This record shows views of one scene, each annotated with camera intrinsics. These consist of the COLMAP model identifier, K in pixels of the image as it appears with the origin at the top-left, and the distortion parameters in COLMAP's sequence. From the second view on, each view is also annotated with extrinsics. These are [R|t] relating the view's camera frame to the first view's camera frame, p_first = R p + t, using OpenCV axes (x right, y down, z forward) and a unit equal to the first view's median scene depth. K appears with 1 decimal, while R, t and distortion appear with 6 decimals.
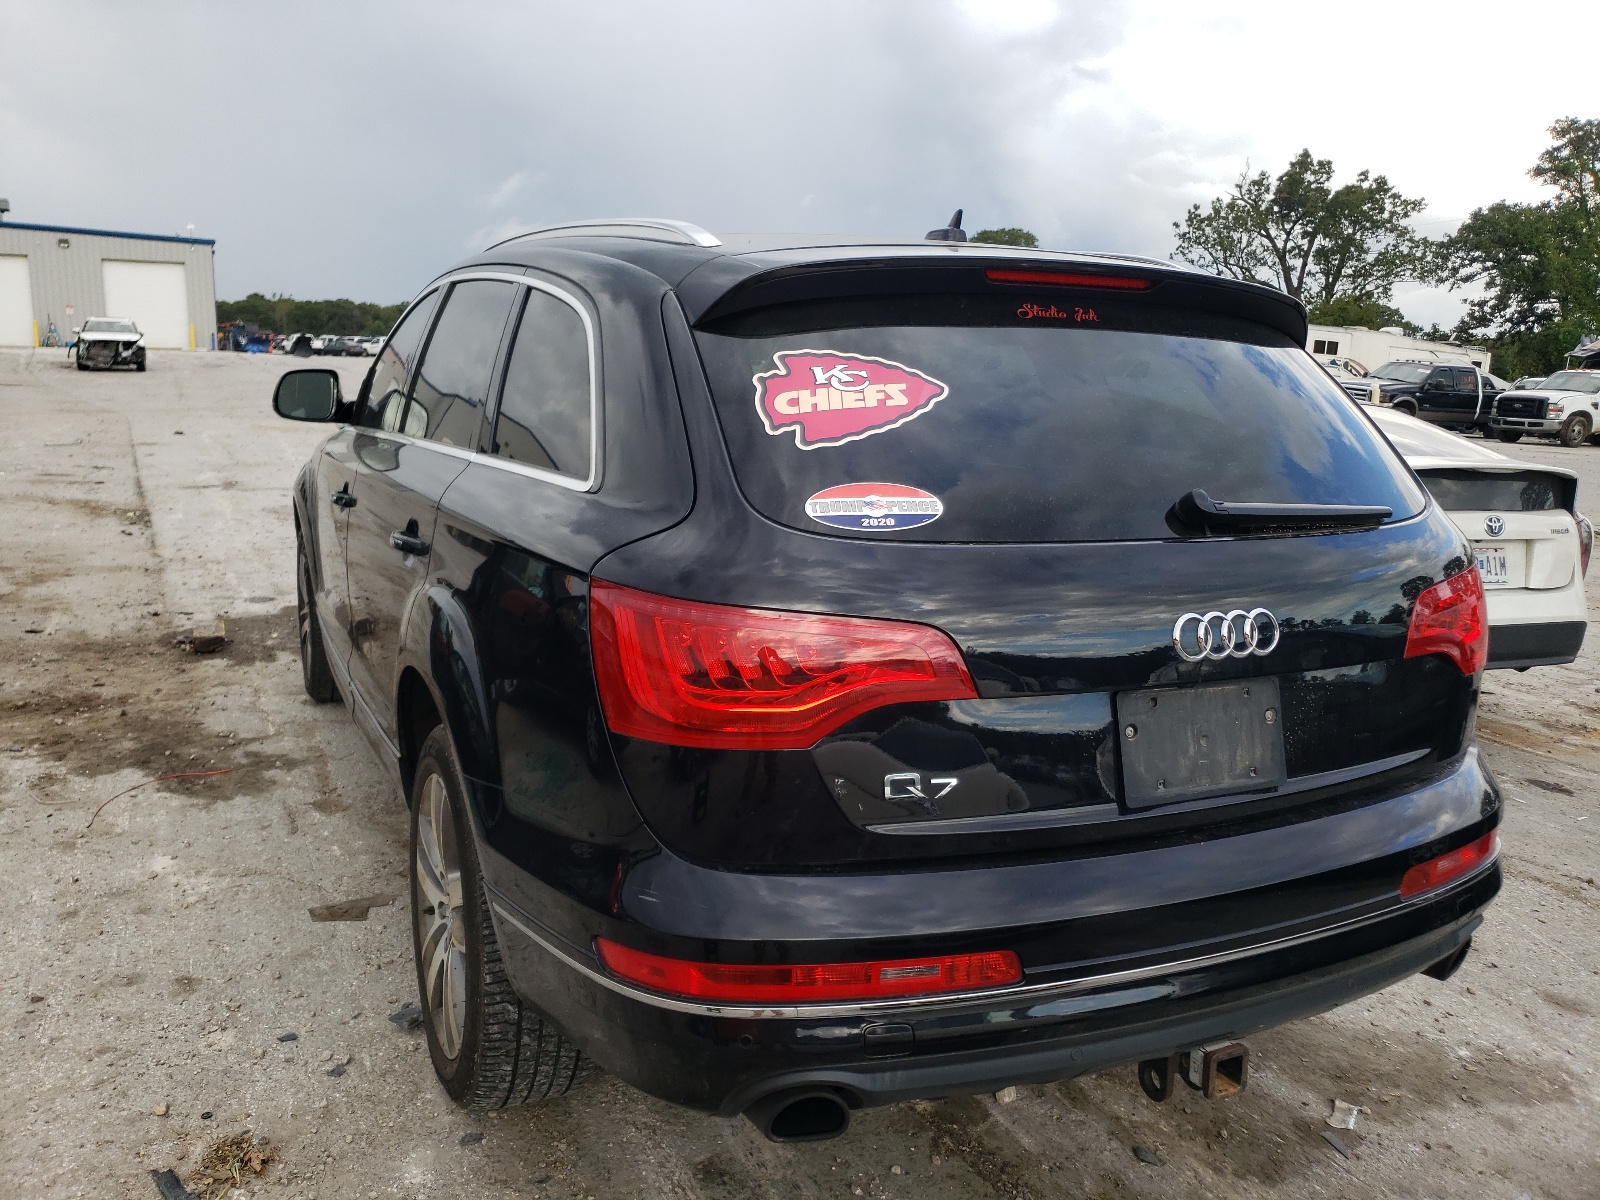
lens RADIAL K [[1226.6, 0, 799.9], [0, 1226.6, 605.0], [0, 0, 1]] dist [0.010085, 0.000427]
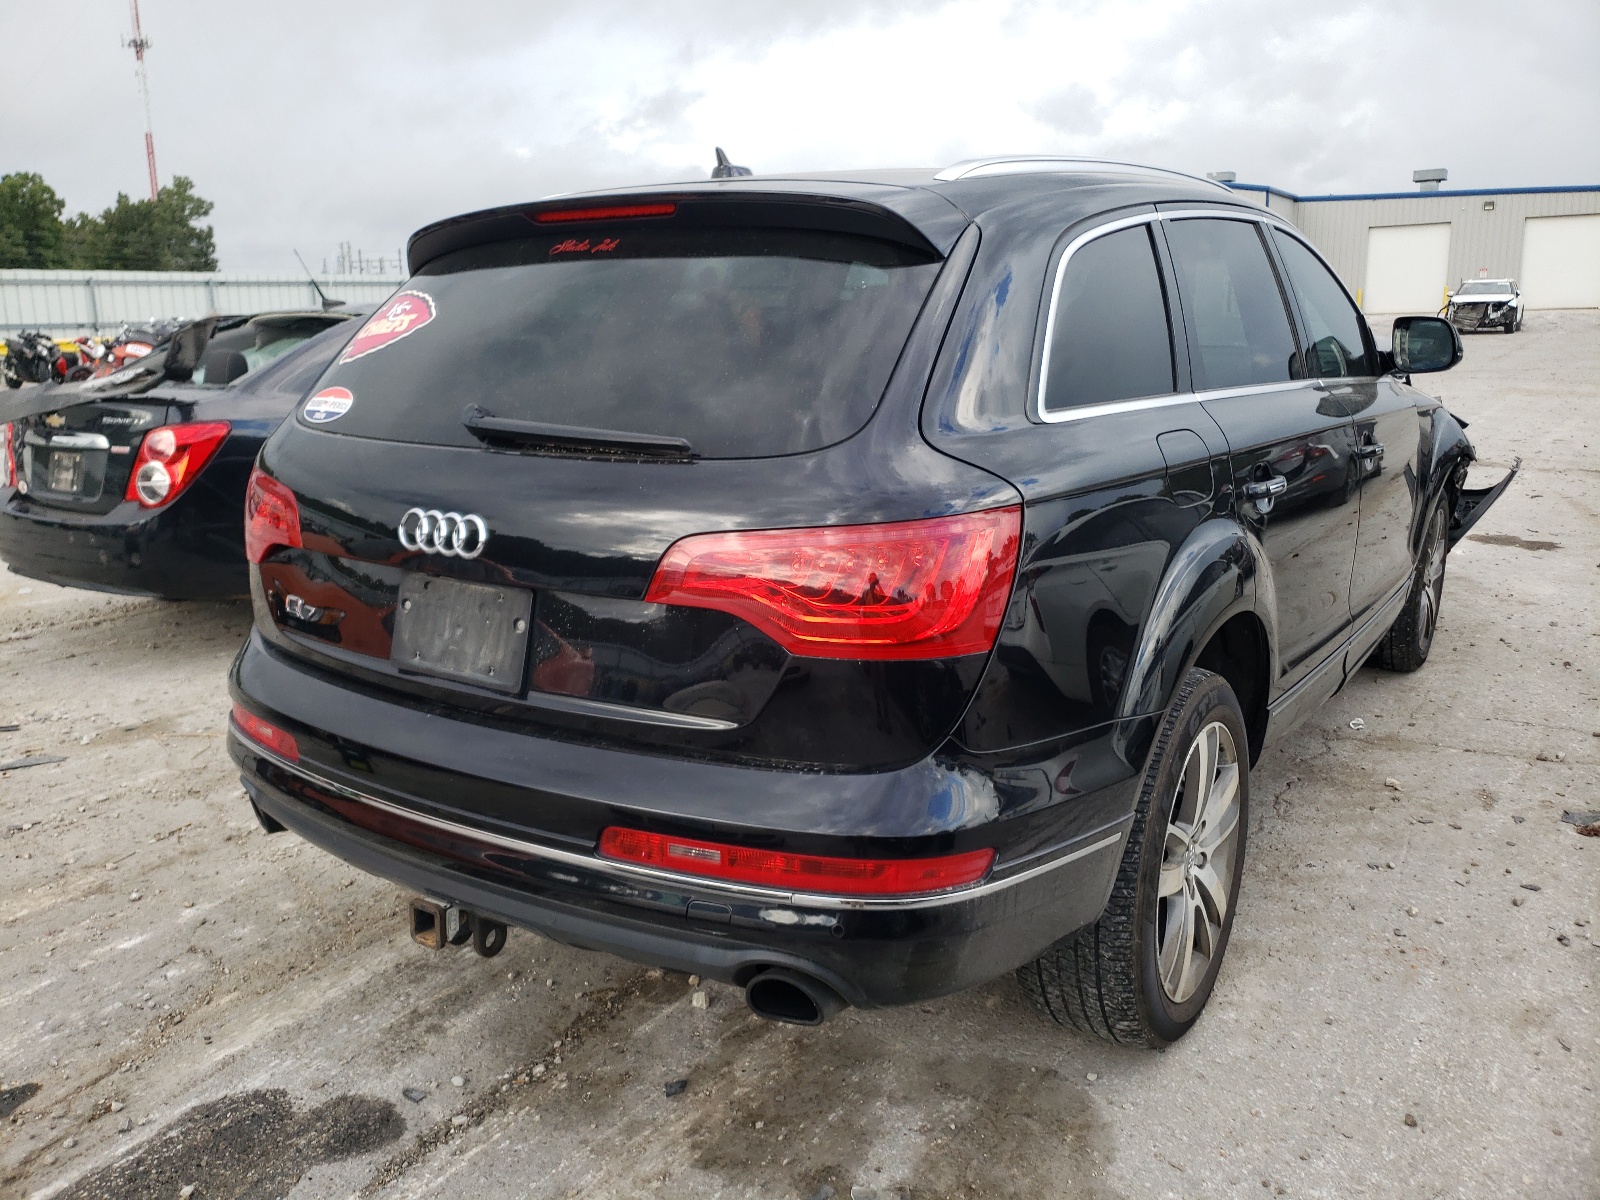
lens RADIAL K [[1276.8, 0, 835.4], [0, 1276.8, 595.4], [0, 0, 1]] dist [0.024310, 0.005239]
pose [[0.520651, 0.150022, -0.840486, 1.214495], [-0.140029, 0.986115, 0.089272, -0.058739], [0.842208, 0.071213, 0.534429, 0.548831]]
